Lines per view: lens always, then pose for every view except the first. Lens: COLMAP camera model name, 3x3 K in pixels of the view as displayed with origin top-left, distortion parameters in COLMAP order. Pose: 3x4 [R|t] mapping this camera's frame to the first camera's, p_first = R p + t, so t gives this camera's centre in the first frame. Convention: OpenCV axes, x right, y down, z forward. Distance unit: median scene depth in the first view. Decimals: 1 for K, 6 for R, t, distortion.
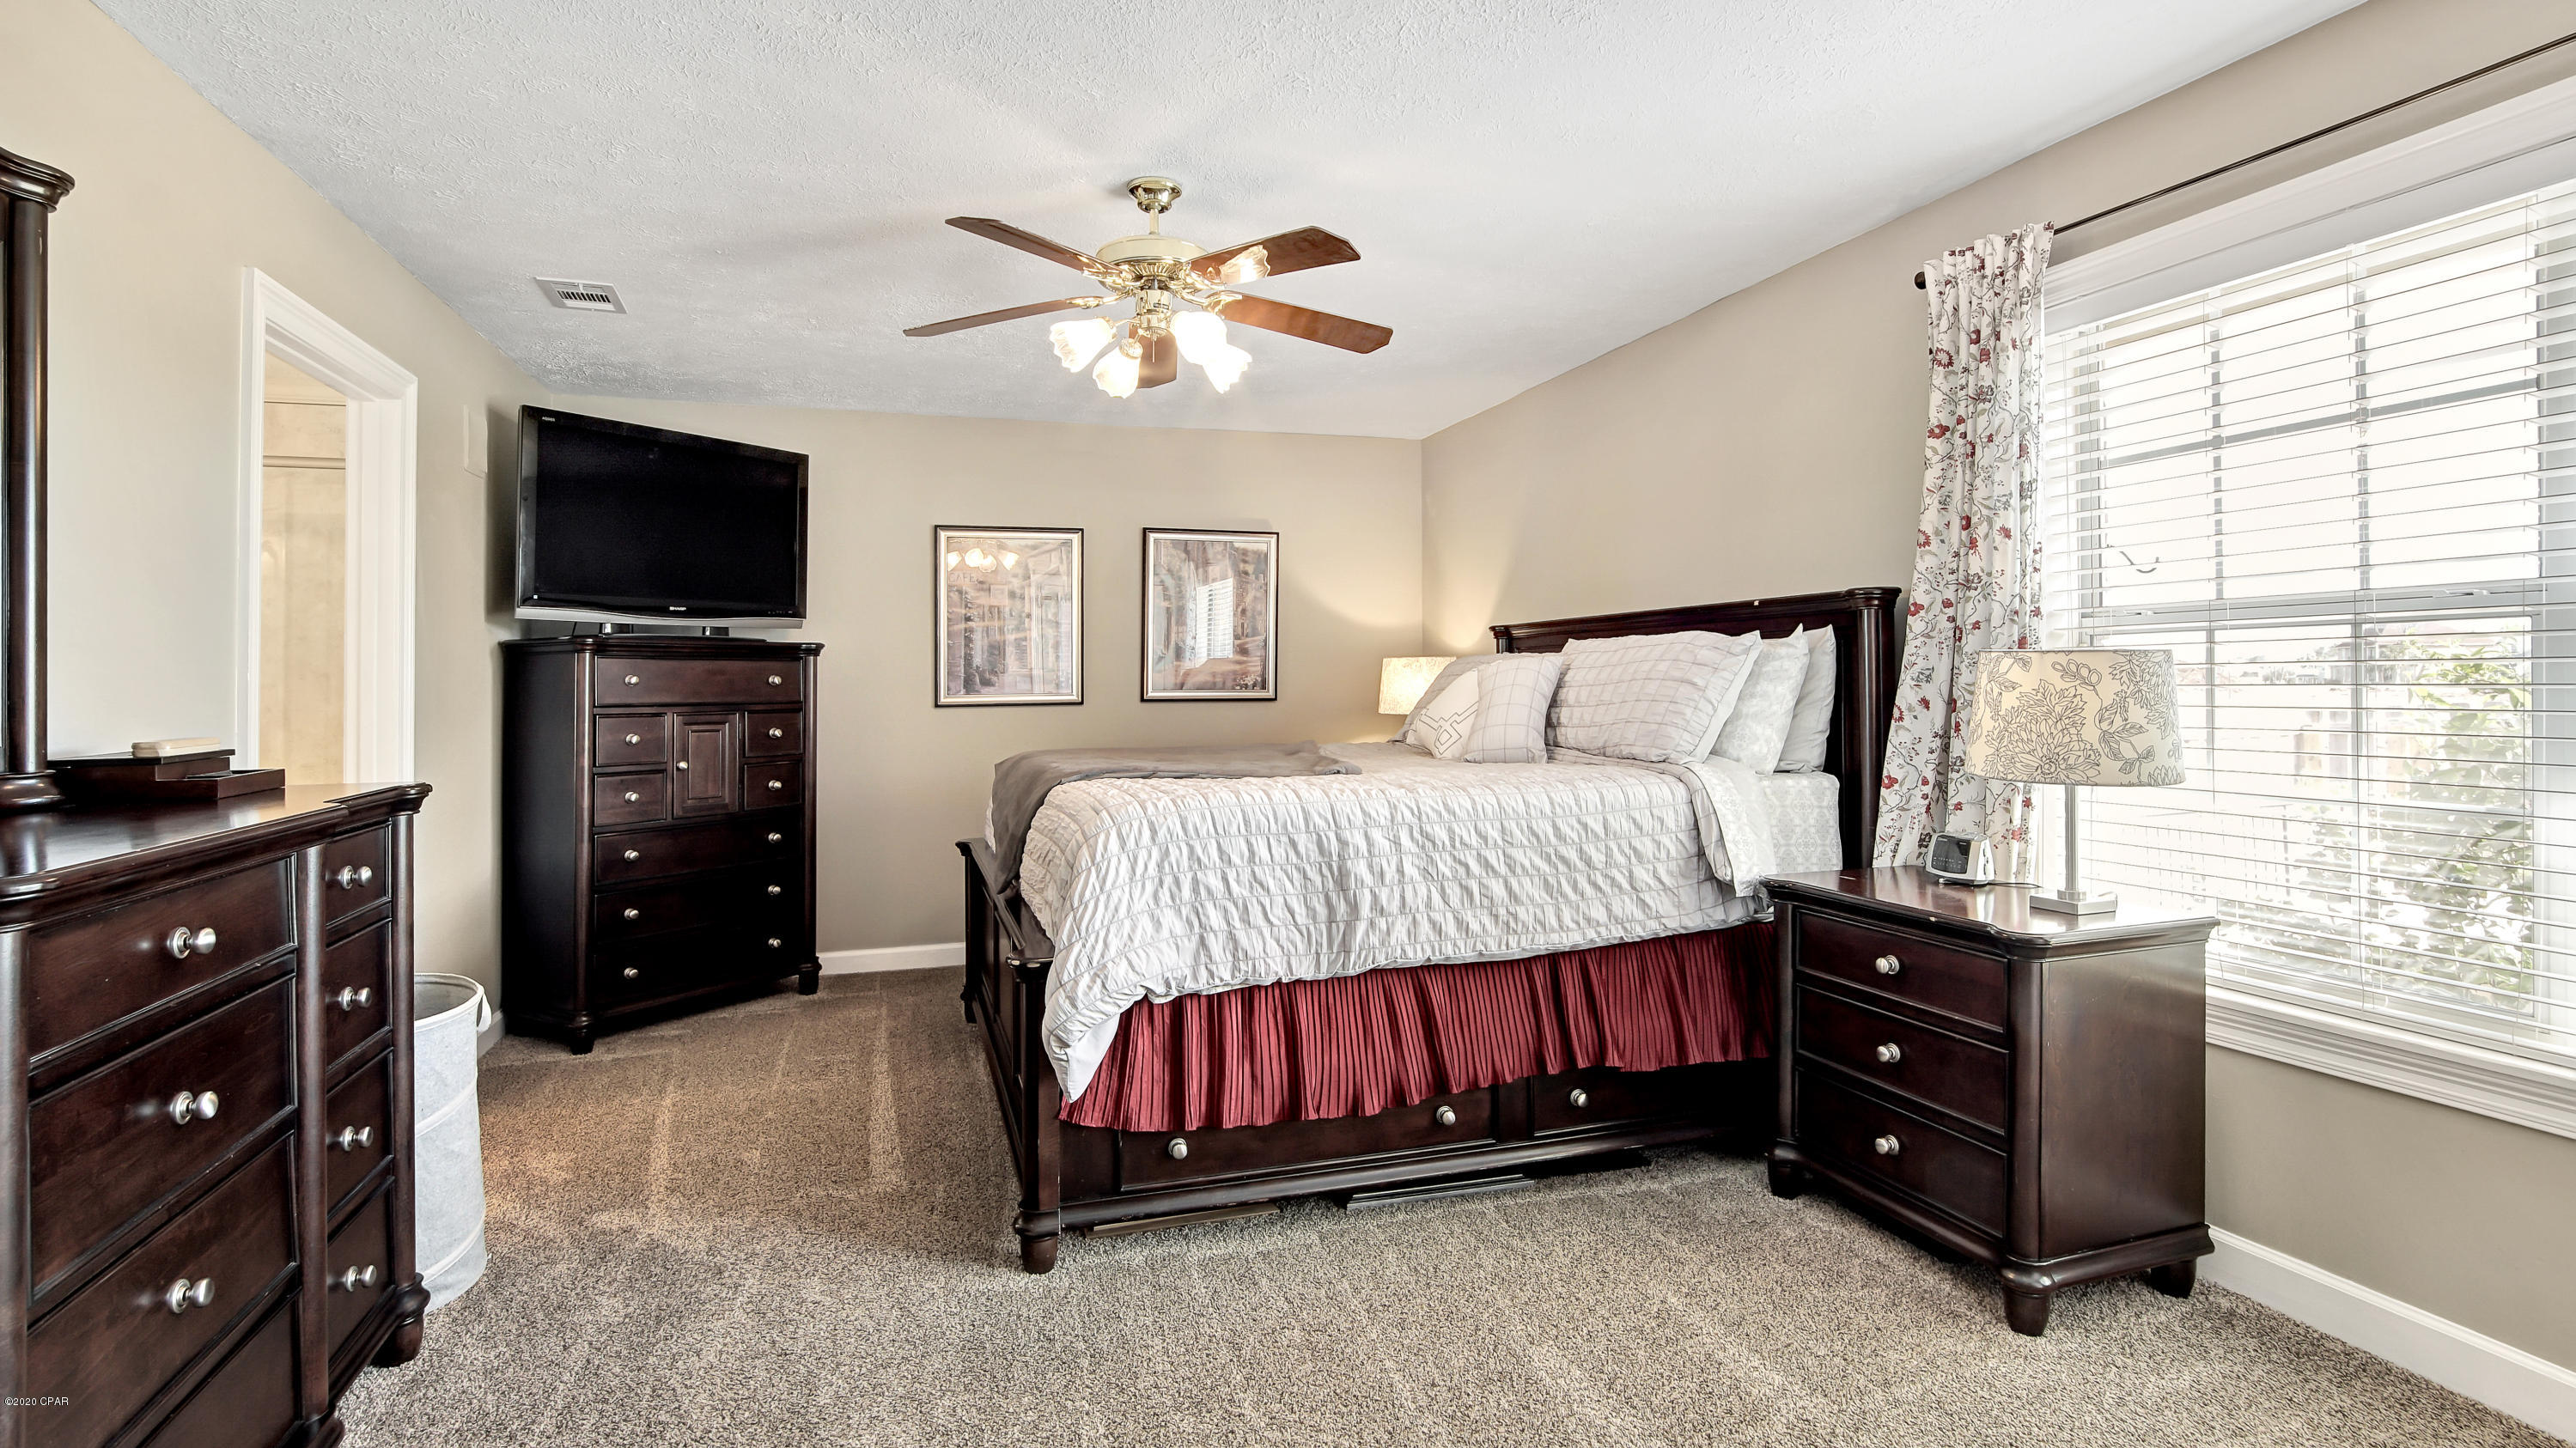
lens RADIAL K [[1221.1, 0, 1284.3], [0, 1221.1, 686.8], [0, 0, 1]] dist [0.000195, -0.018538]
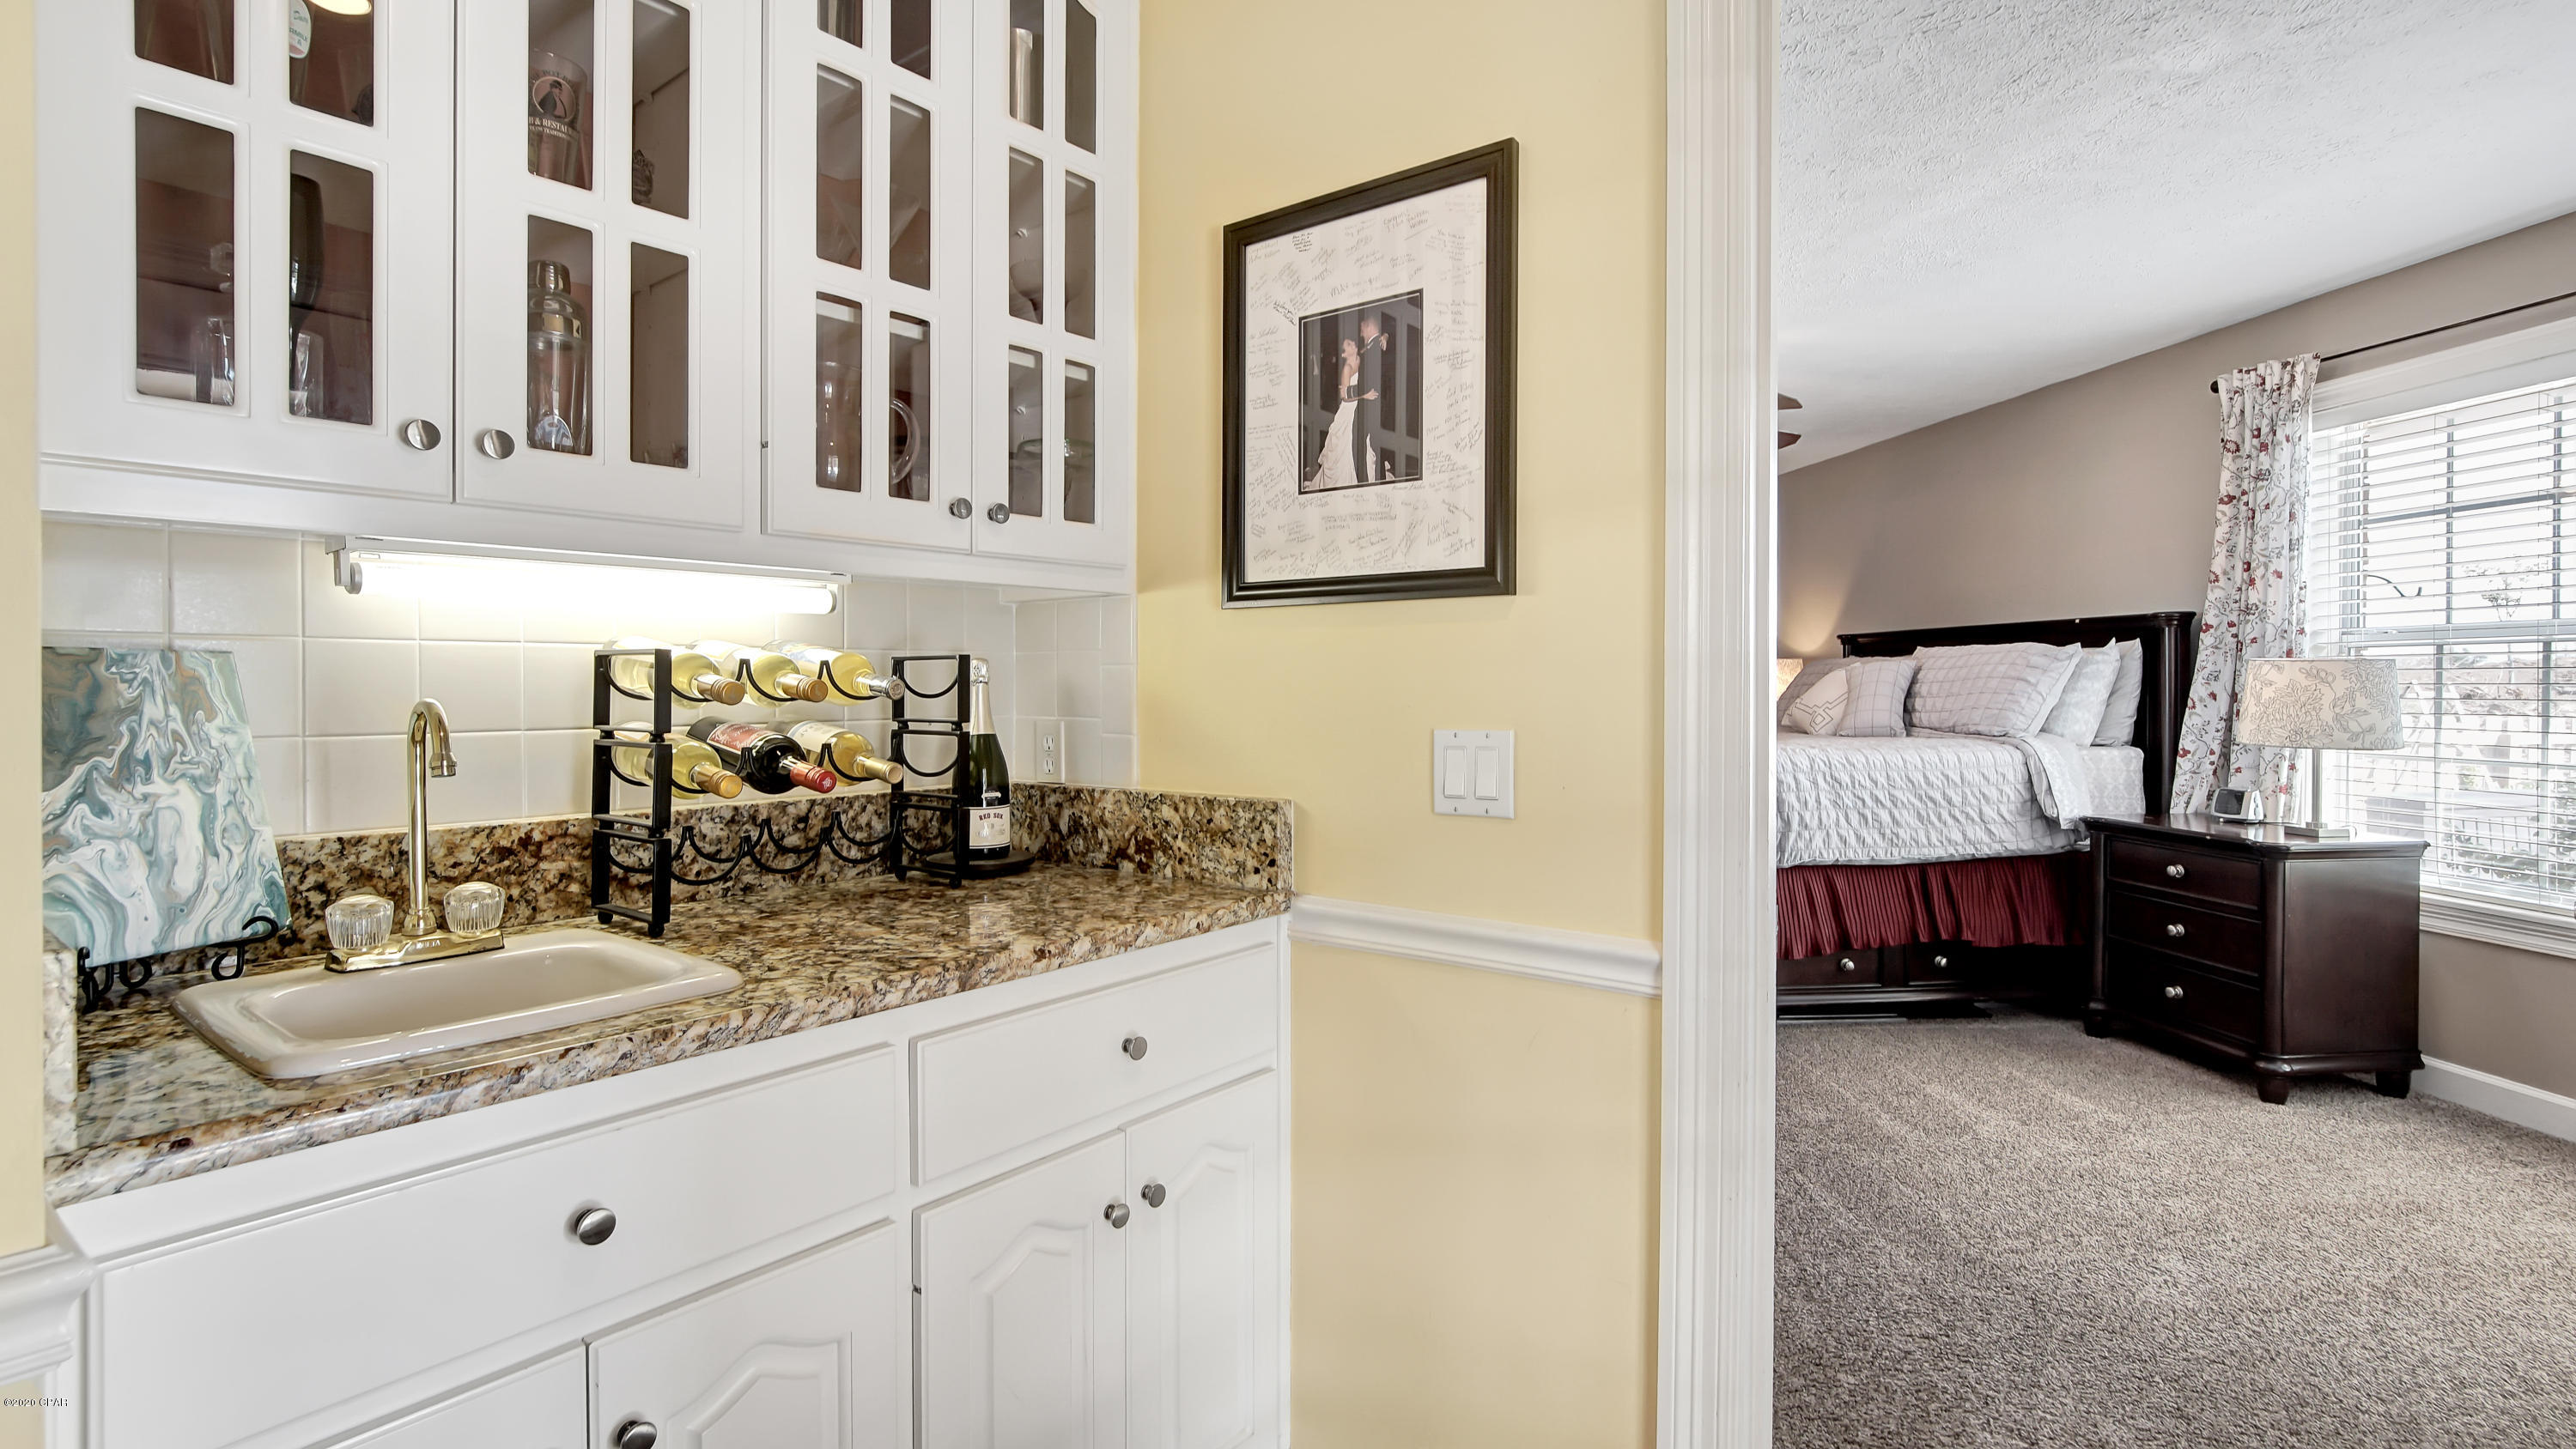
lens RADIAL K [[1213.6, 0, 1282.5], [0, 1213.6, 689.1], [0, 0, 1]] dist [-0.002414, 0.000086]
pose [[0.979316, 0.009999, -0.202089, -0.241925], [-0.009024, 0.999943, 0.005747, 0.007513], [0.202135, -0.003804, 0.979350, -0.586417]]
